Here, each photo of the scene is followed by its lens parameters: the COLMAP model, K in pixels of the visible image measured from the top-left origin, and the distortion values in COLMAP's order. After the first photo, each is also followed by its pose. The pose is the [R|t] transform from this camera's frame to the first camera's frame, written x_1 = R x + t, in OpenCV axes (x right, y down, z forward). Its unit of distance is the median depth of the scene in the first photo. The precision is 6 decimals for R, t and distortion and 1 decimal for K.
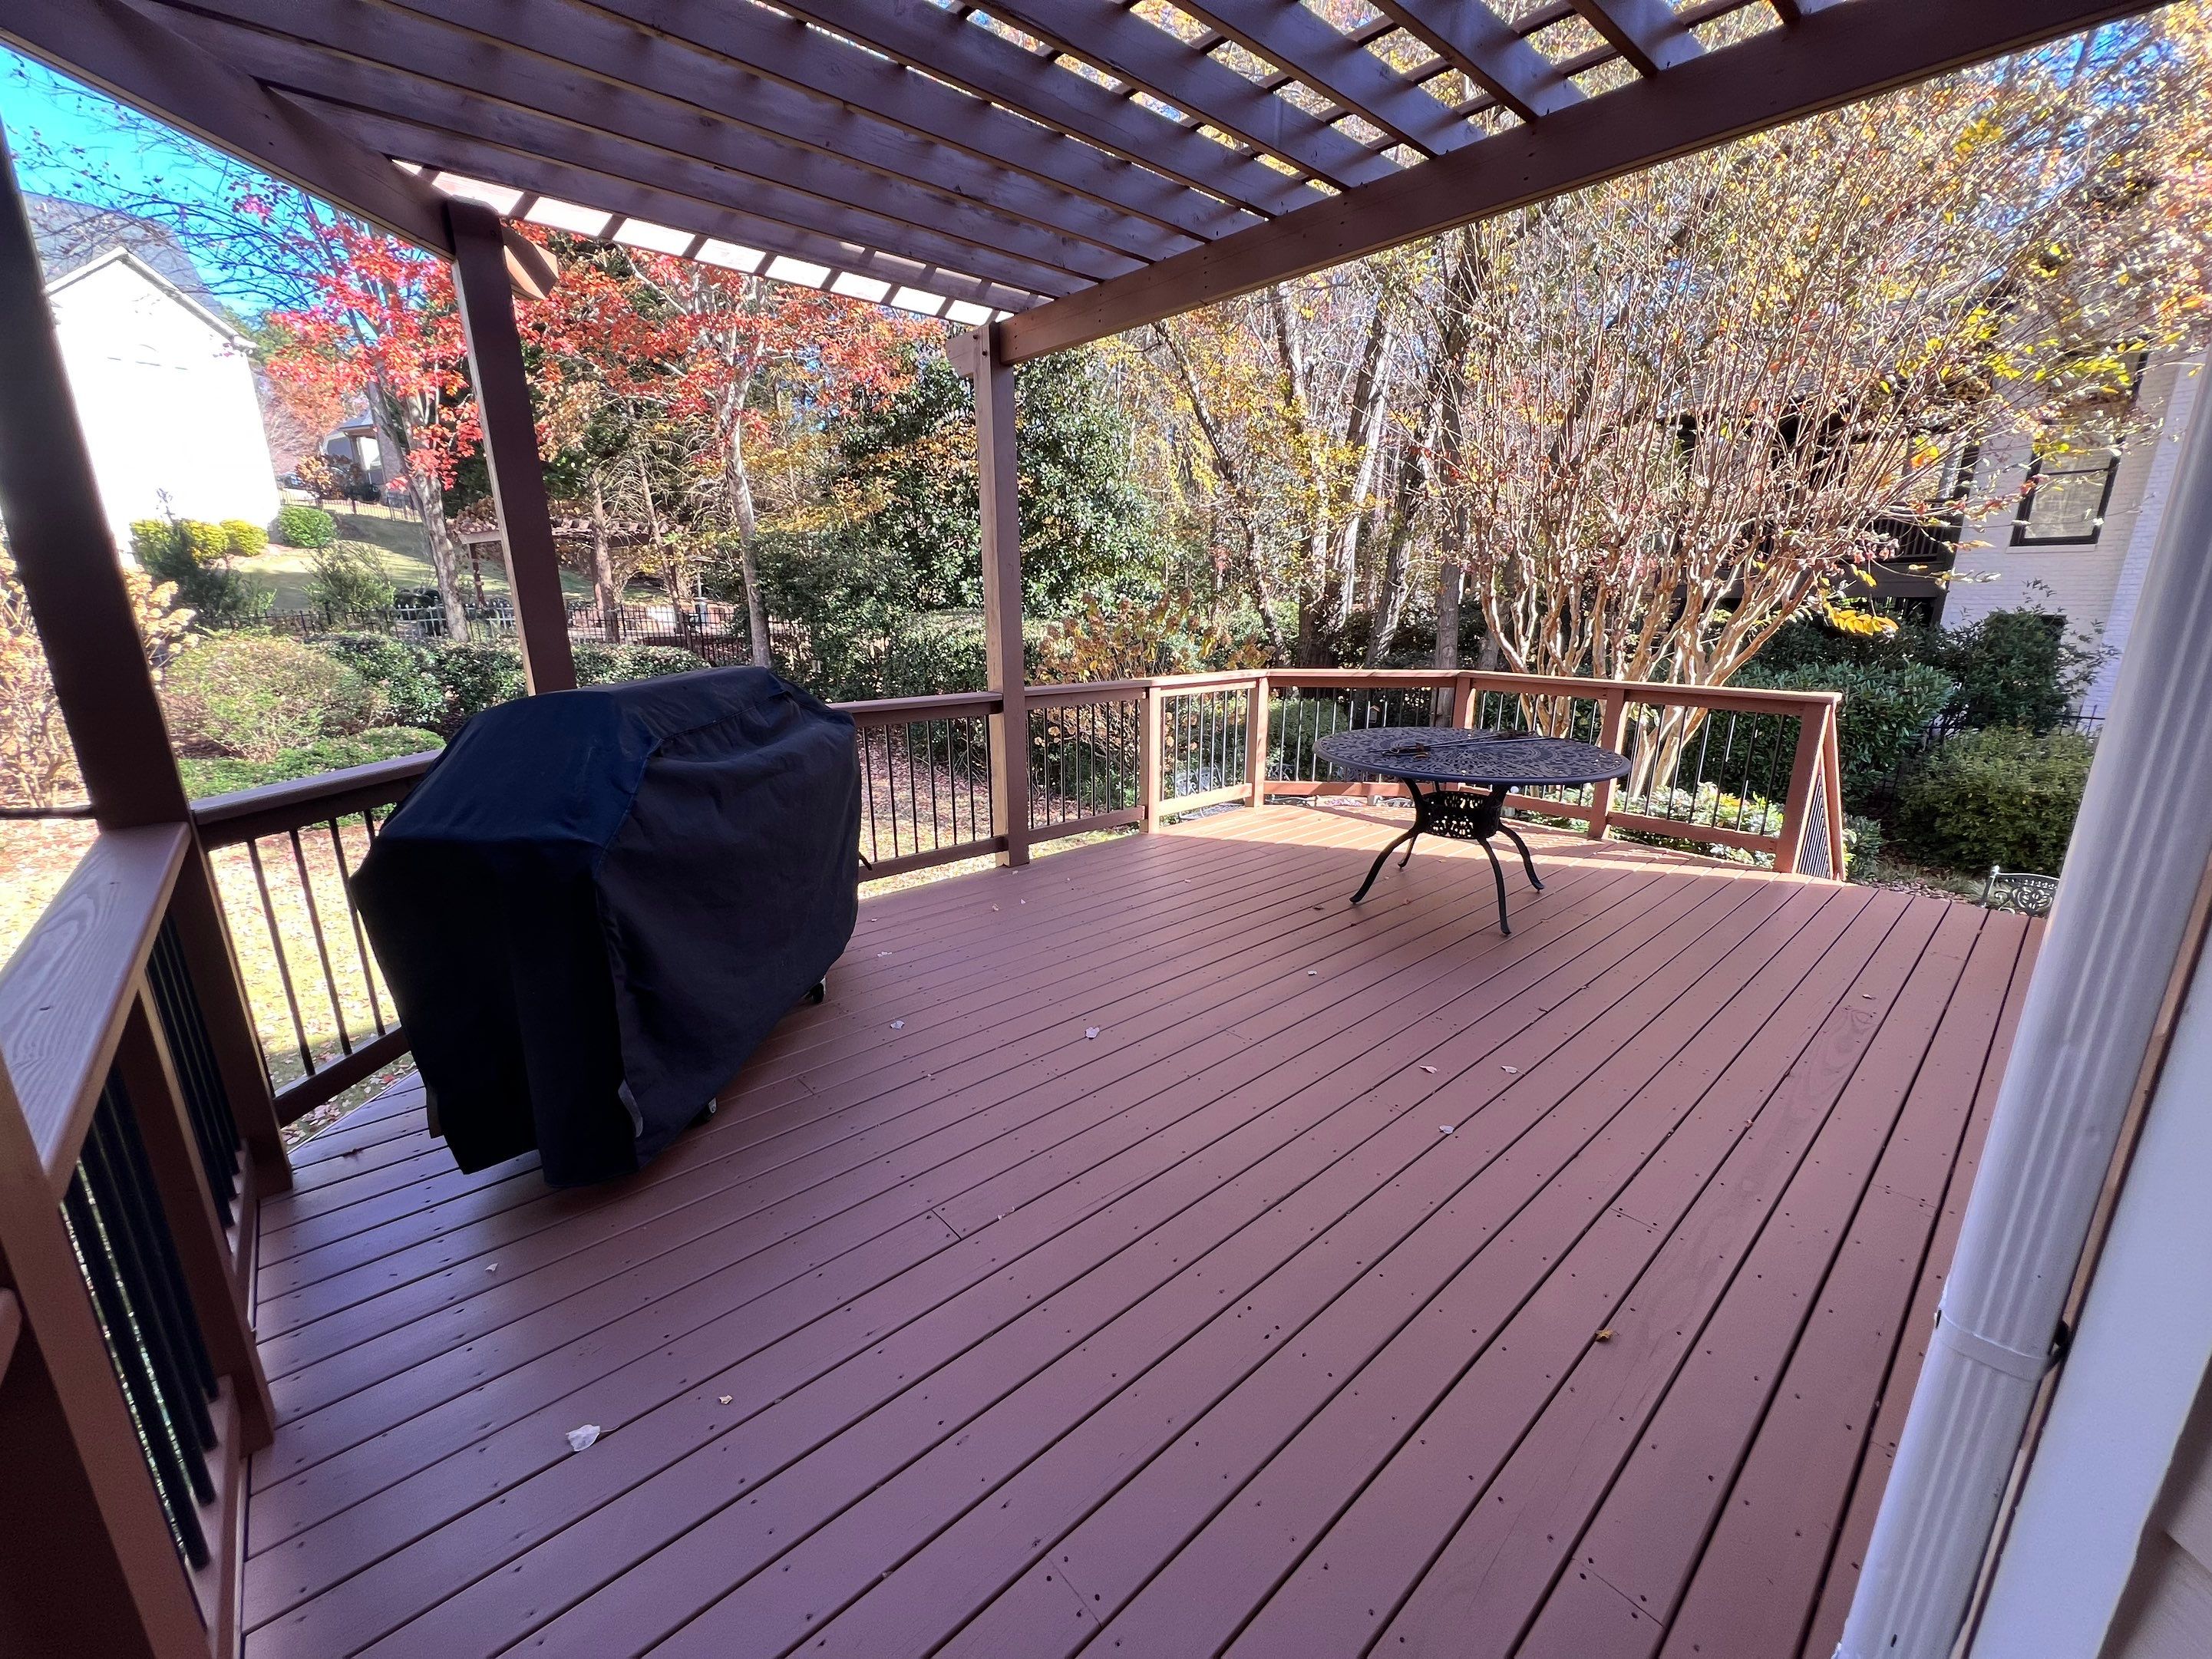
lens RADIAL K [[878.0, 0, 1121.0], [0, 878.0, 835.0], [0, 0, 1]] dist [-0.002168, 0.000040]
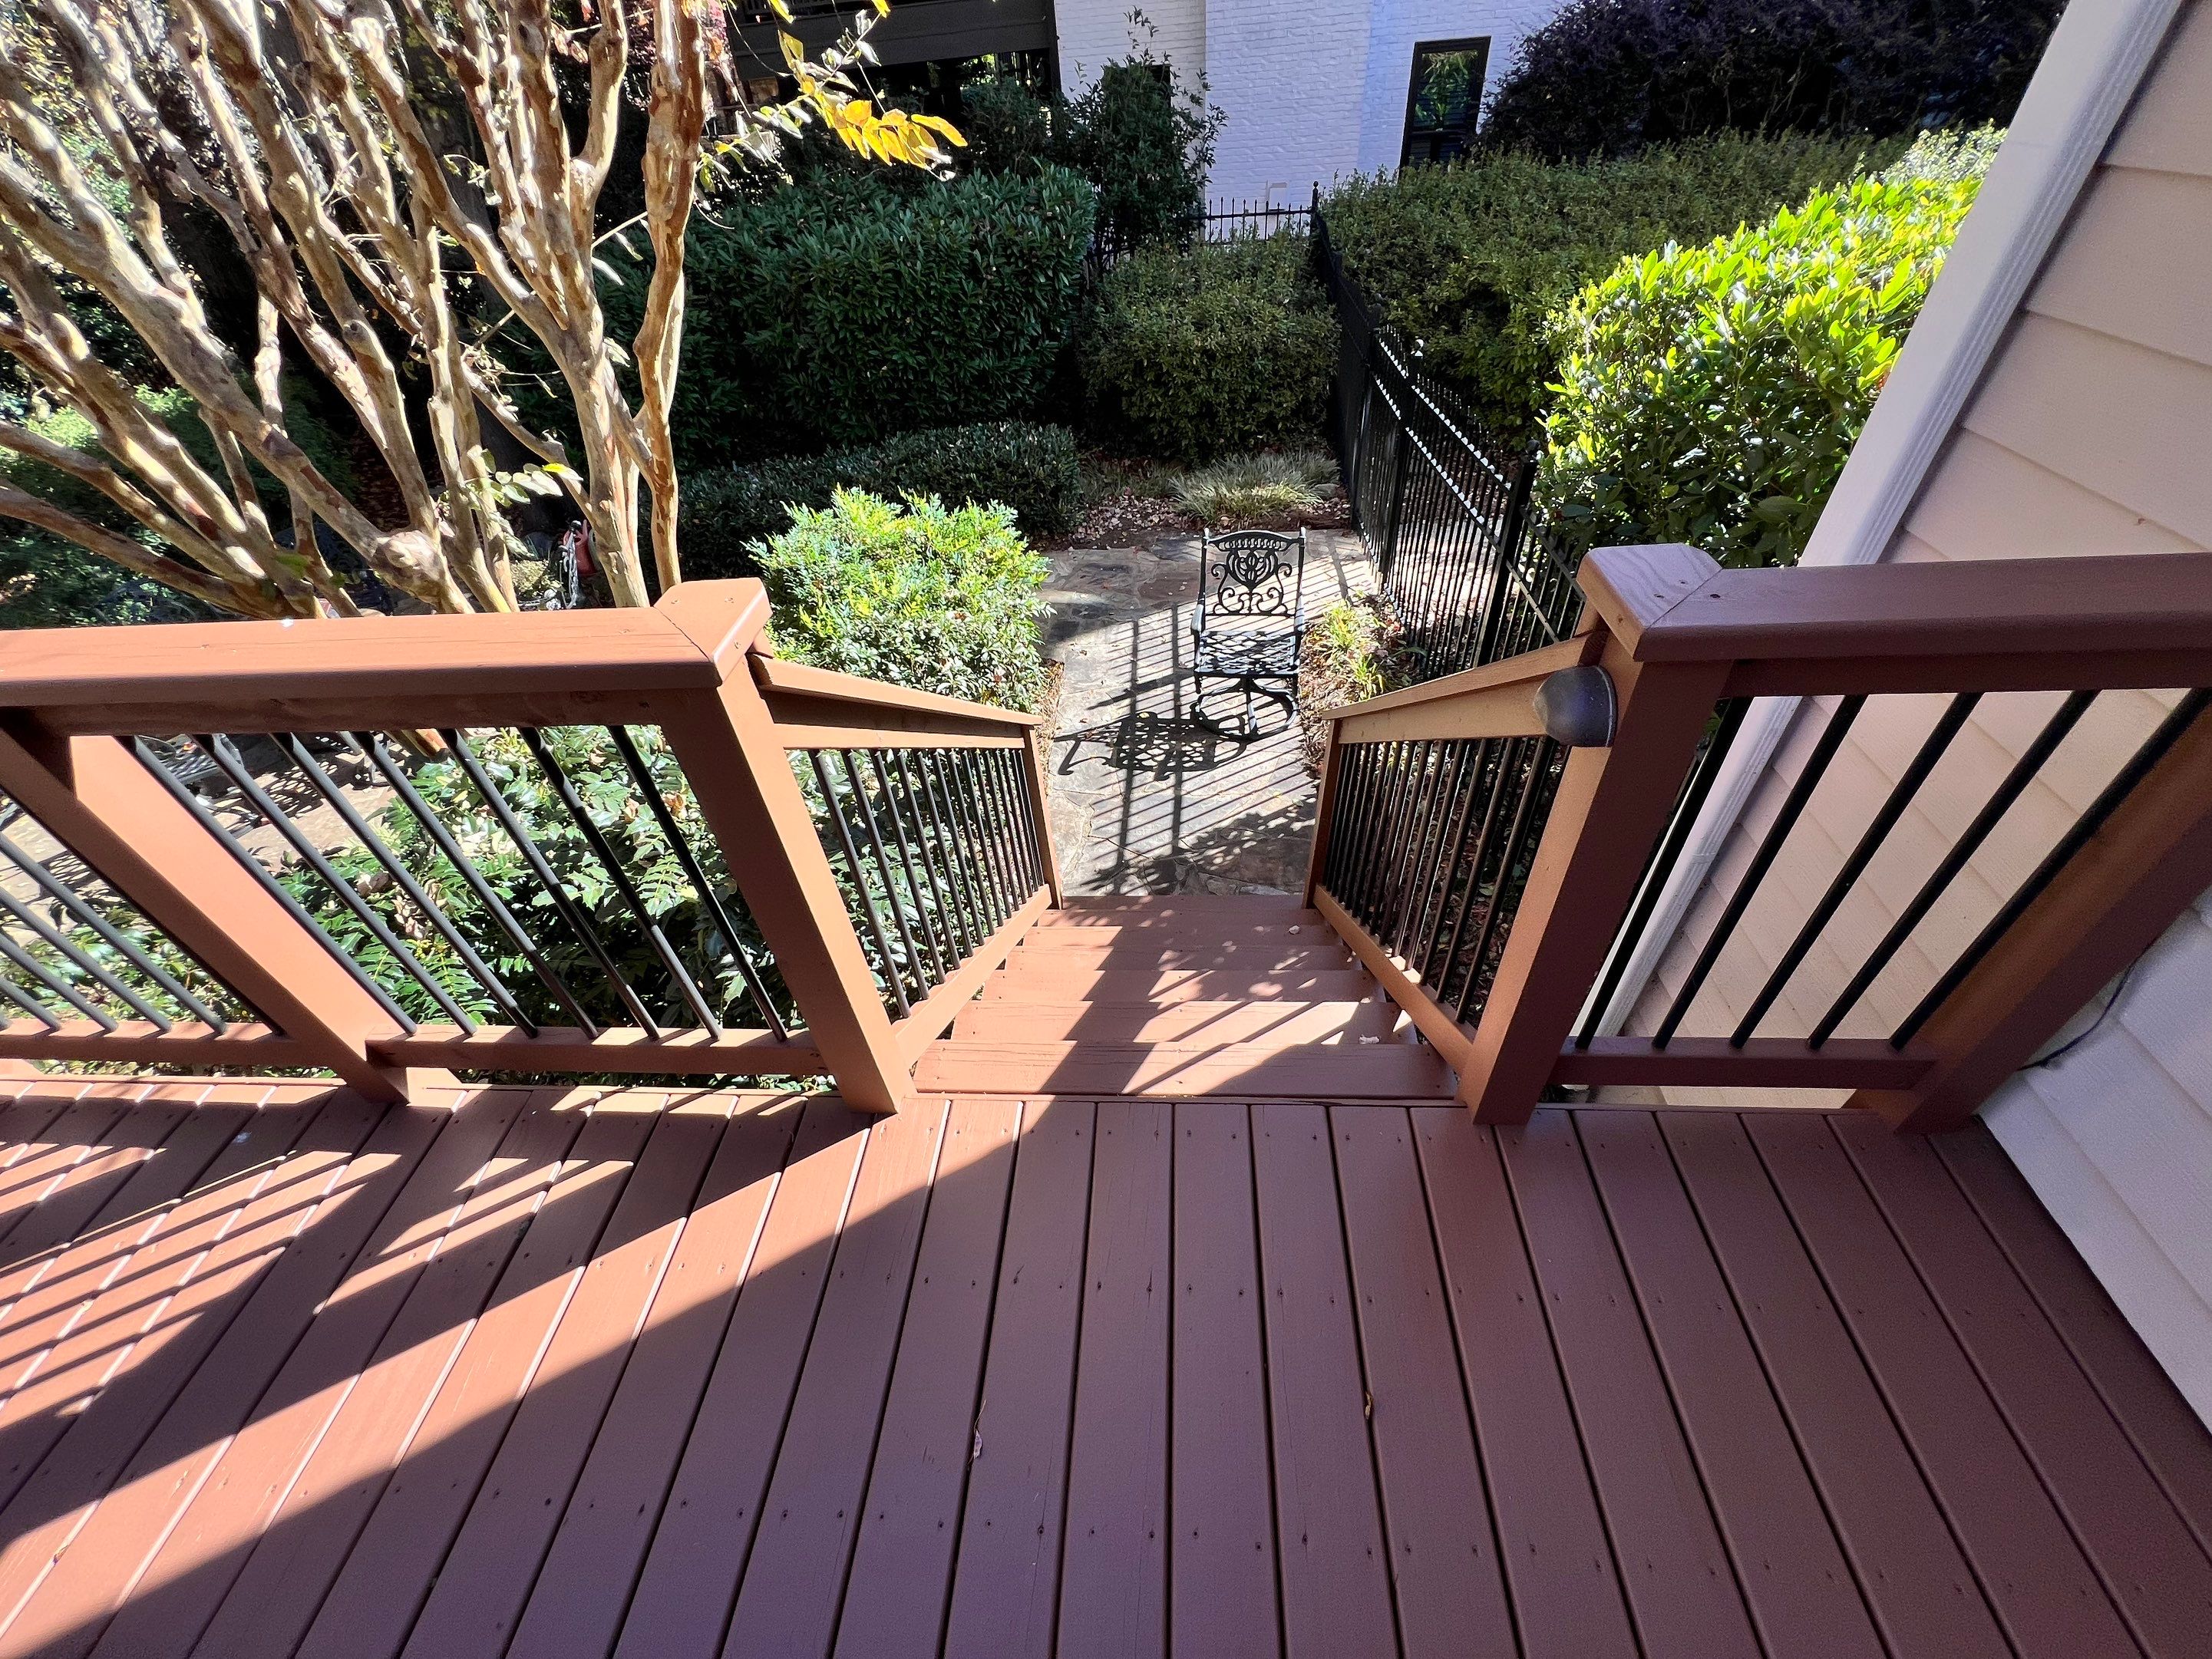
lens RADIAL K [[875.5, 0, 1118.0], [0, 875.5, 835.4], [0, 0, 1]] dist [-0.002756, -0.000446]
pose [[0.709312, -0.507515, 0.489189, 0.339582], [0.247439, 0.829095, 0.501373, -0.091705], [-0.660038, -0.234585, 0.713666, 0.343232]]
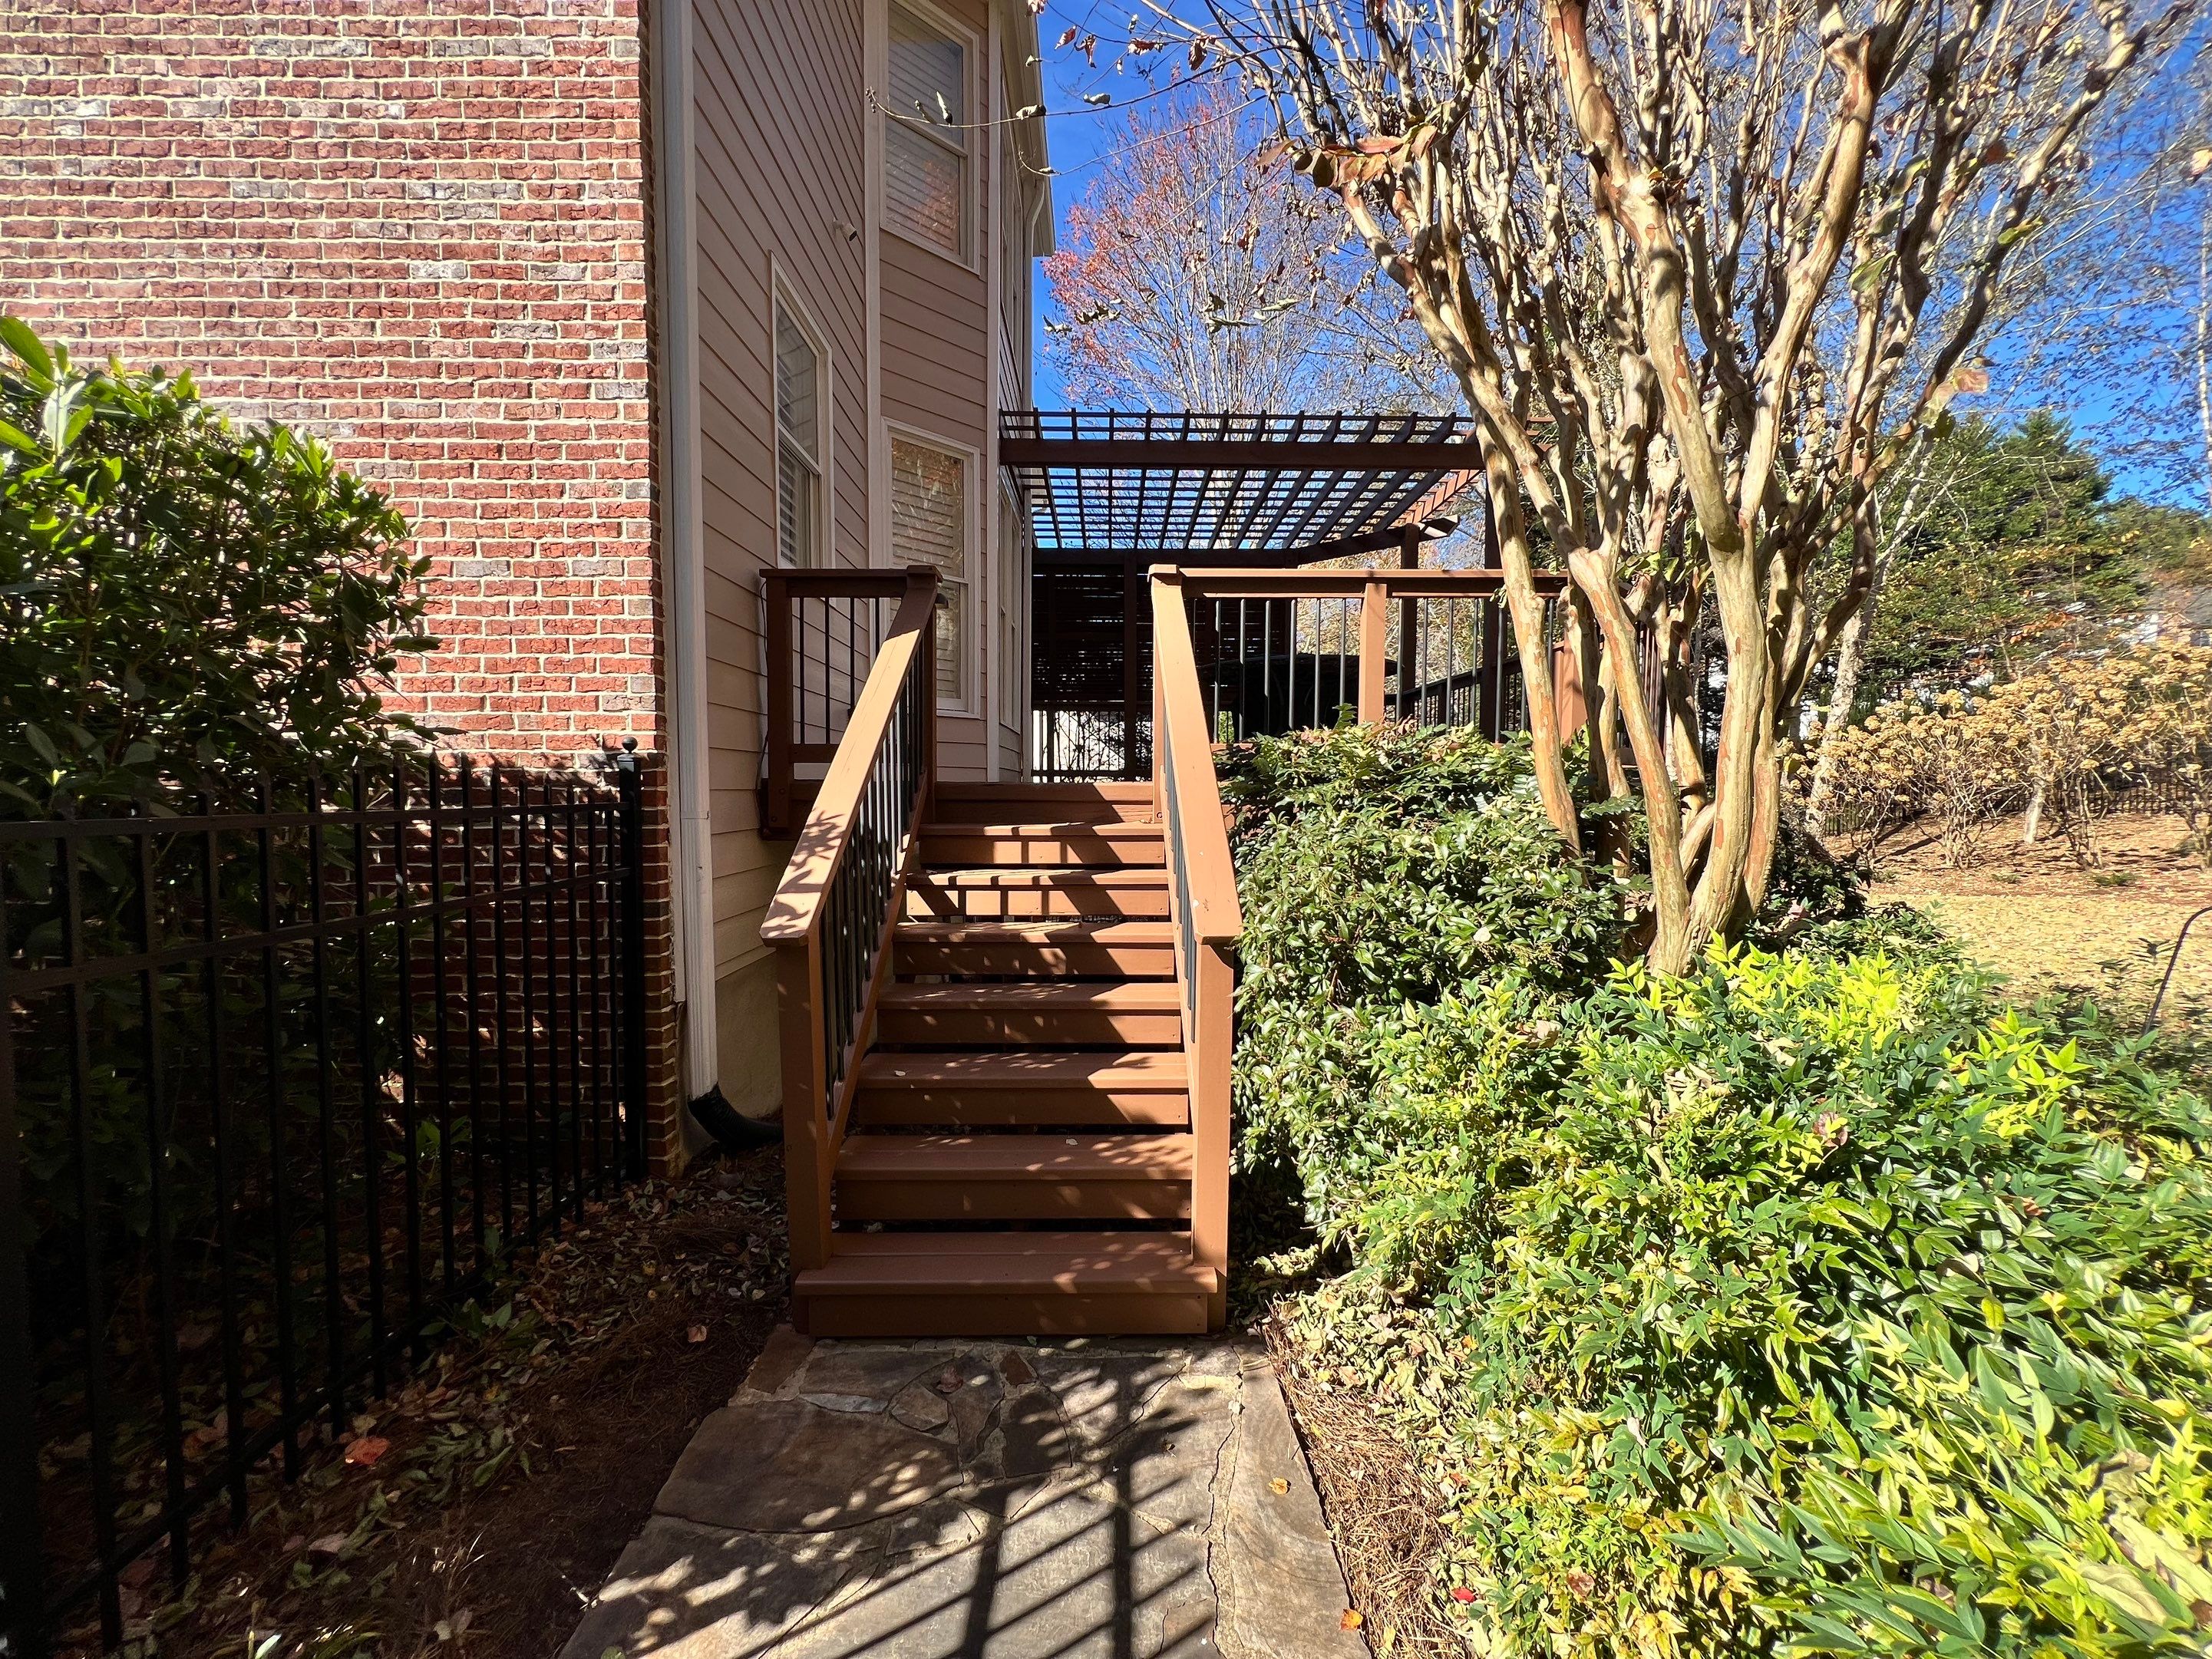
lens RADIAL K [[878.0, 0, 1121.0], [0, 878.0, 835.0], [0, 0, 1]] dist [-0.002168, 0.000040]
pose [[-0.655452, 0.043282, -0.753996, 0.688217], [-0.198725, 0.953291, 0.227475, -0.044865], [0.728623, 0.298937, -0.616235, 0.726536]]
